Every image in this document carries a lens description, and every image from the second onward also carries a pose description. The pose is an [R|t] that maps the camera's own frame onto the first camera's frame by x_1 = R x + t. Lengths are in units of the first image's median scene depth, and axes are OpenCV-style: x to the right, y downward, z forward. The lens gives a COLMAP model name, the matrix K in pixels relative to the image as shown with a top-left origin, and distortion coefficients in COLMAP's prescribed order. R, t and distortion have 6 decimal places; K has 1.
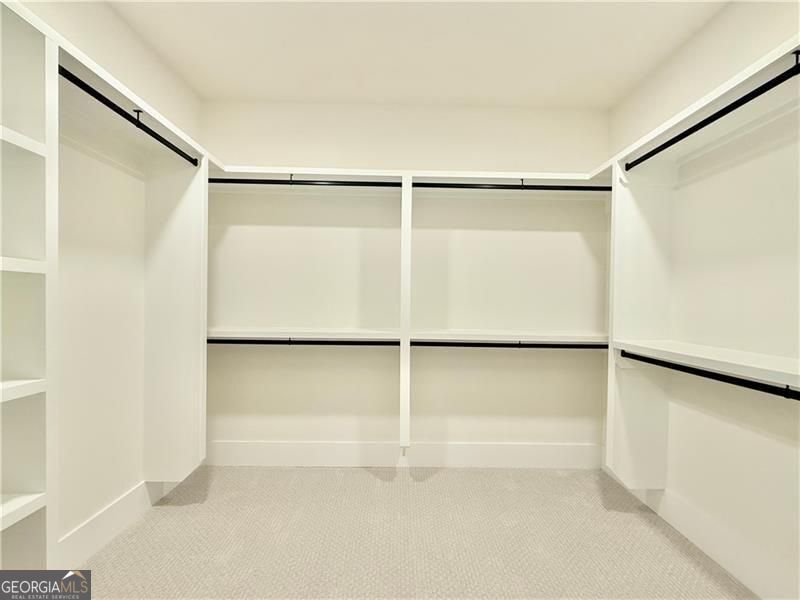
lens RADIAL K [[321.1, 0, 399.0], [0, 321.1, 298.2], [0, 0, 1]] dist [-0.000559, -0.000397]
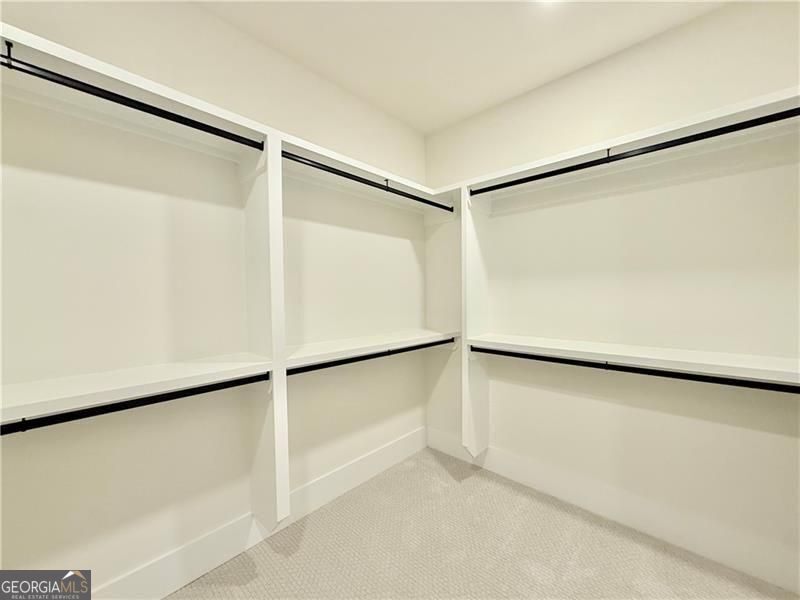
lens RADIAL K [[321.1, 0, 399.0], [0, 321.1, 298.2], [0, 0, 1]] dist [-0.000559, -0.000397]
pose [[0.695084, -0.028985, 0.718344, -0.322956], [0.010571, 0.999491, 0.030100, -0.050989], [-0.718850, -0.013328, 0.695037, 0.335111]]
